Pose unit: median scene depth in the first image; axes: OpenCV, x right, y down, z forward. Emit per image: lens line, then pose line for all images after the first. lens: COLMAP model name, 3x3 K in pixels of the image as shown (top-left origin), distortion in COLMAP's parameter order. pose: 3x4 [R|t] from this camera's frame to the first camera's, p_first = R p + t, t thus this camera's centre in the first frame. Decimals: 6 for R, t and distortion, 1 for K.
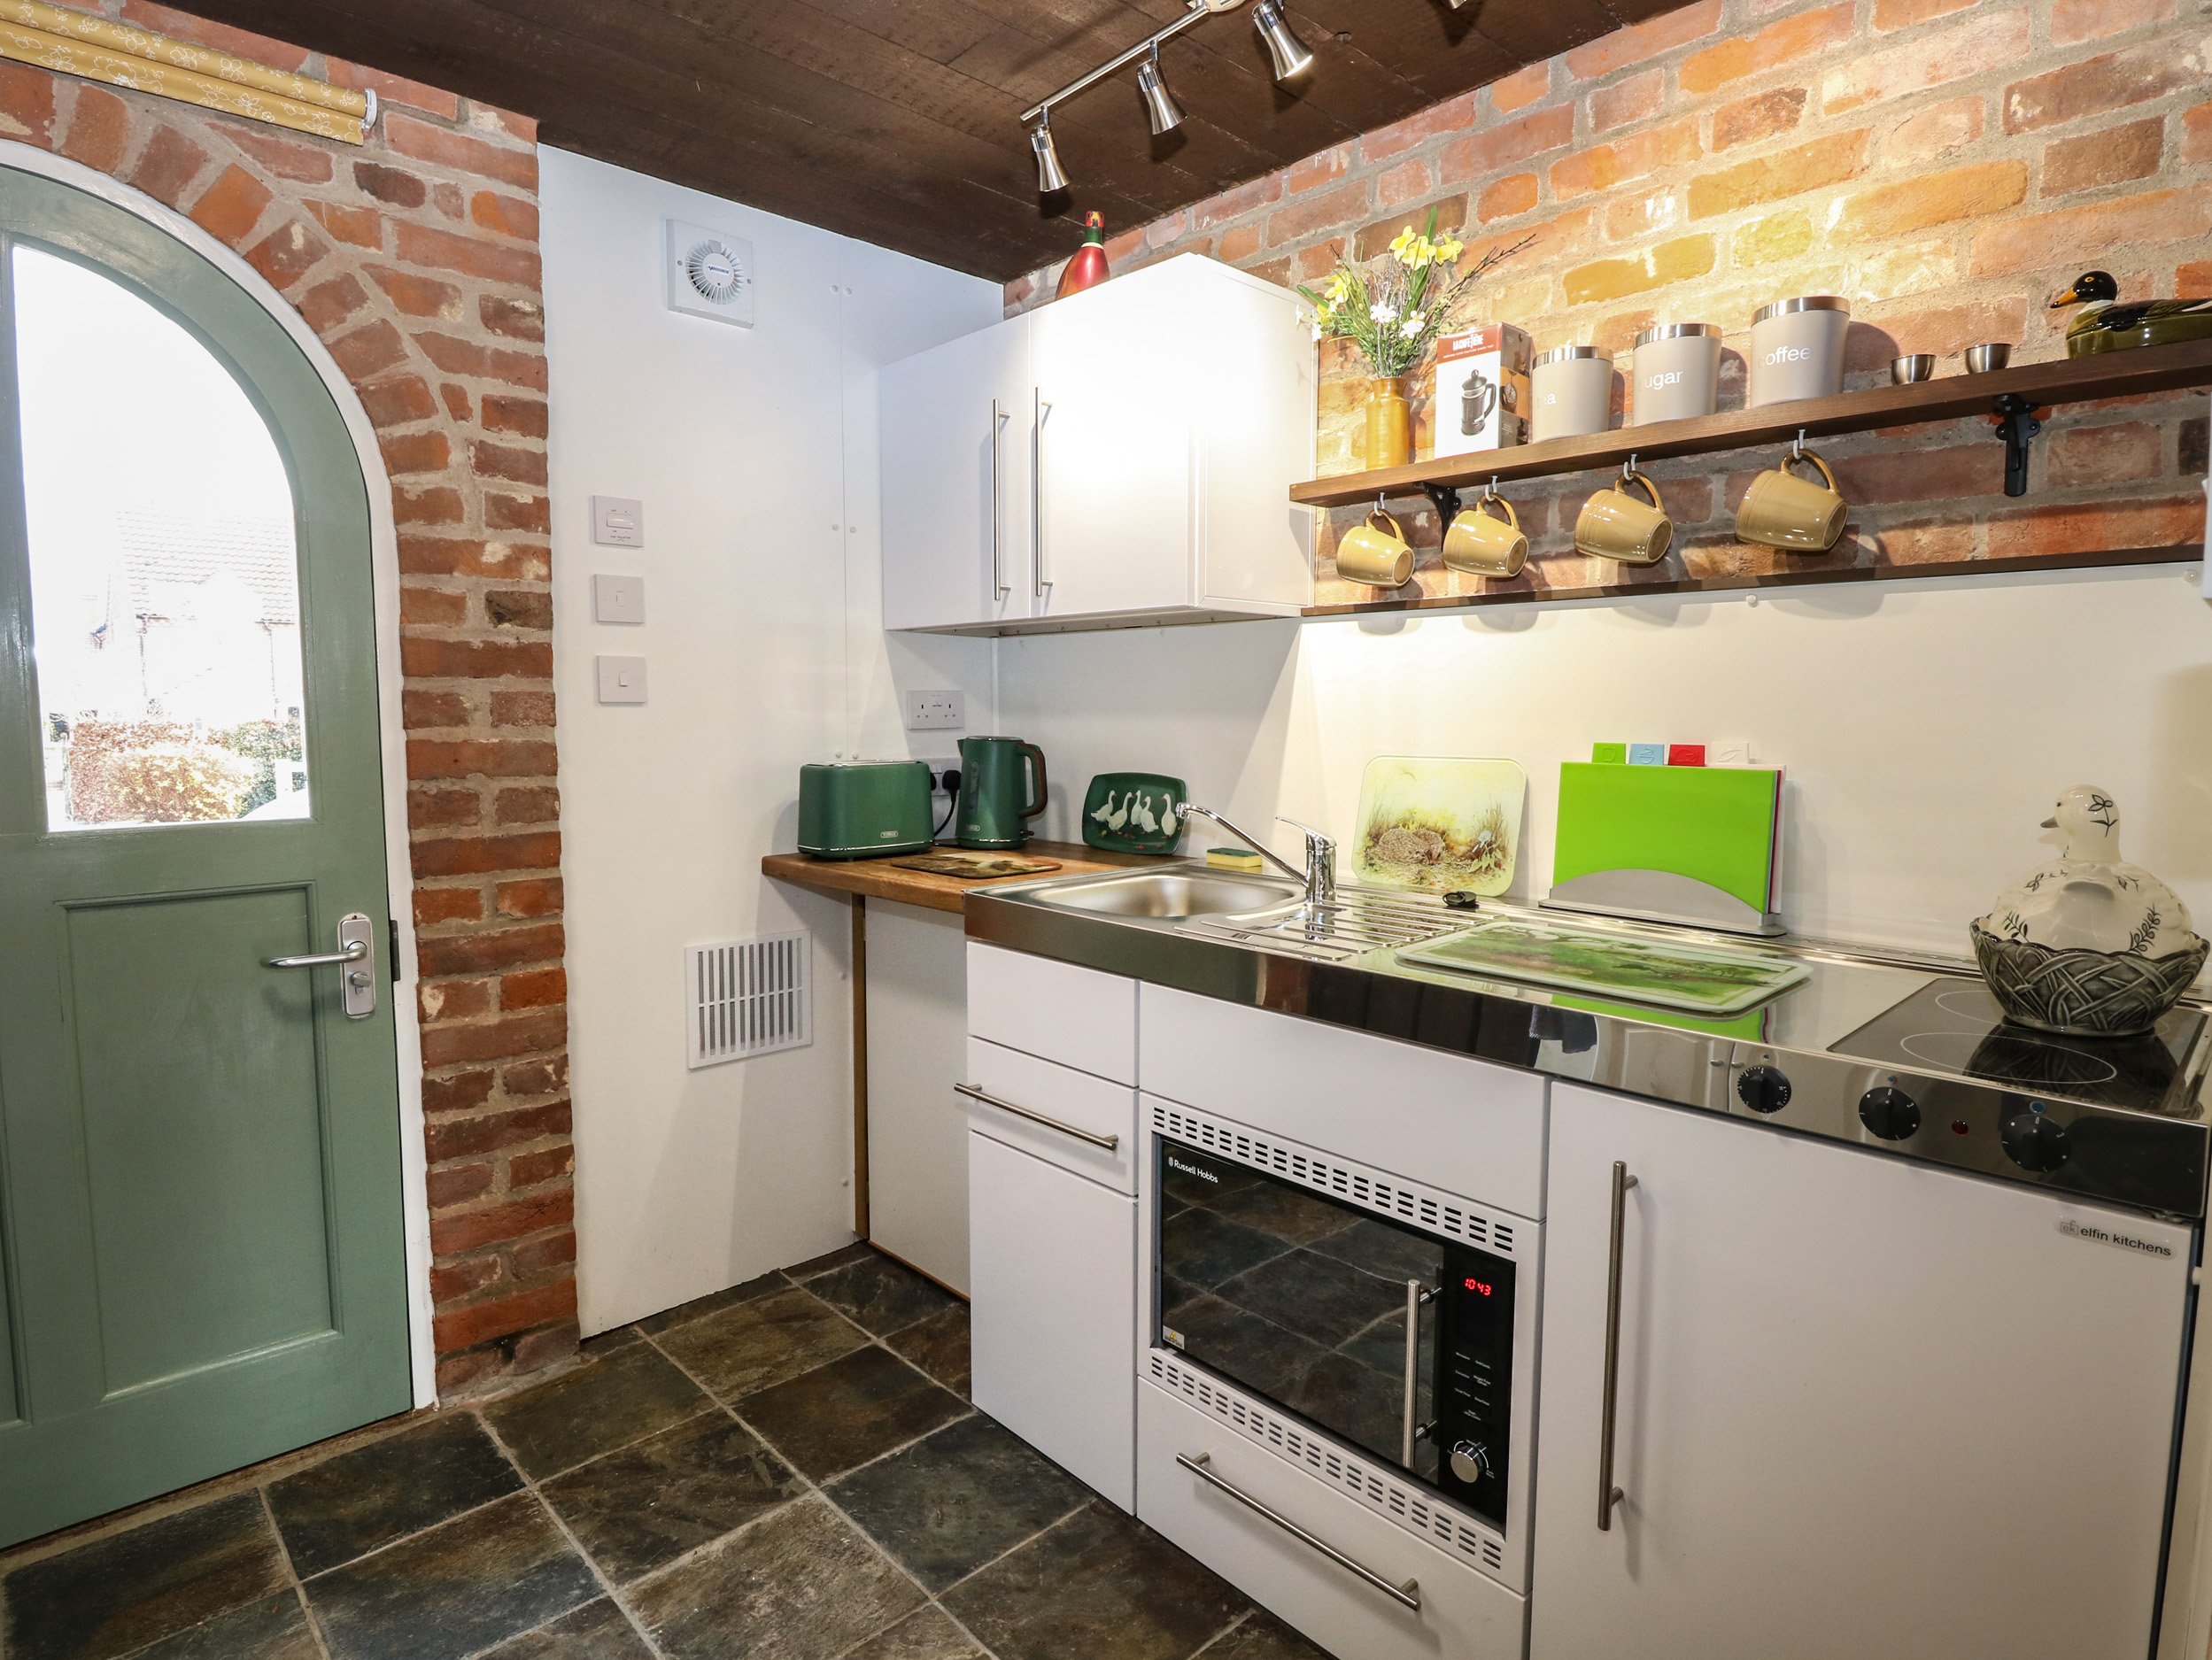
lens RADIAL K [[1181.6, 0, 1106.4], [0, 1181.6, 805.3], [0, 0, 1]] dist [0.002475, -0.014814]
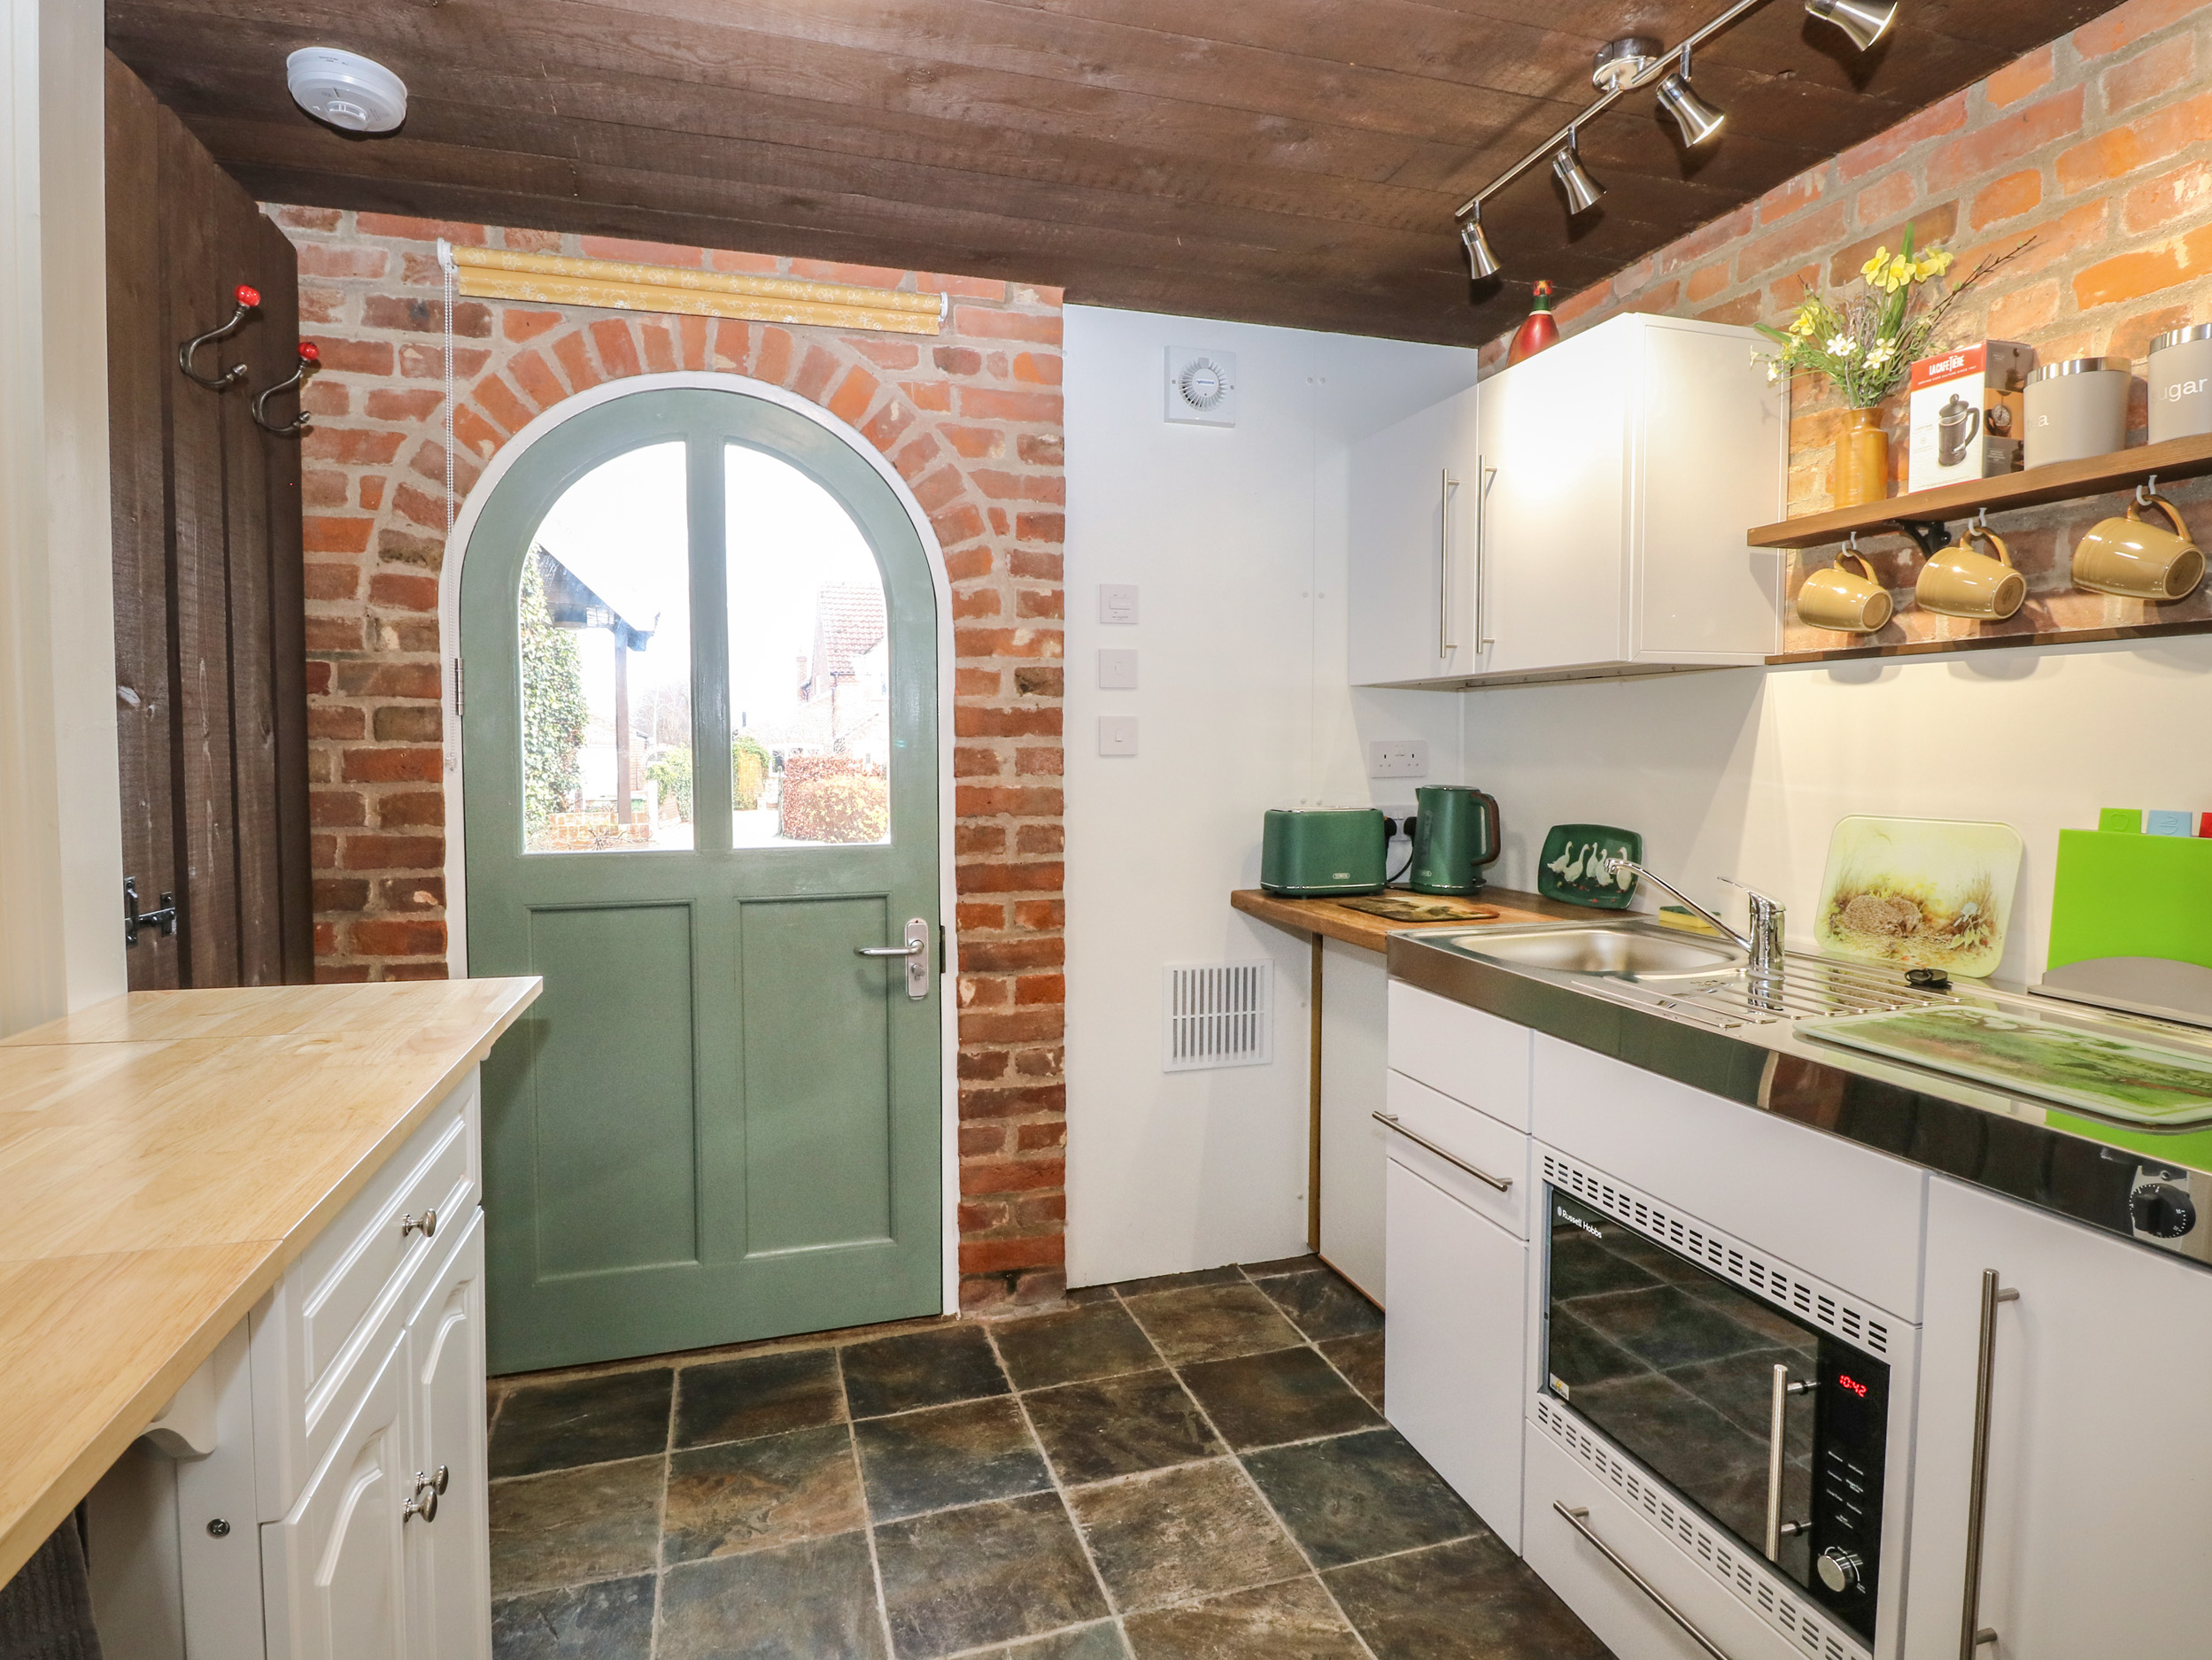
lens RADIAL K [[1181.6, 0, 1106.4], [0, 1181.6, 805.3], [0, 0, 1]] dist [0.002475, -0.014814]
pose [[0.897003, 0.019224, -0.441606, 0.123395], [-0.032683, 0.999204, -0.022889, -0.010125], [0.440814, 0.034965, 0.896917, -0.082054]]
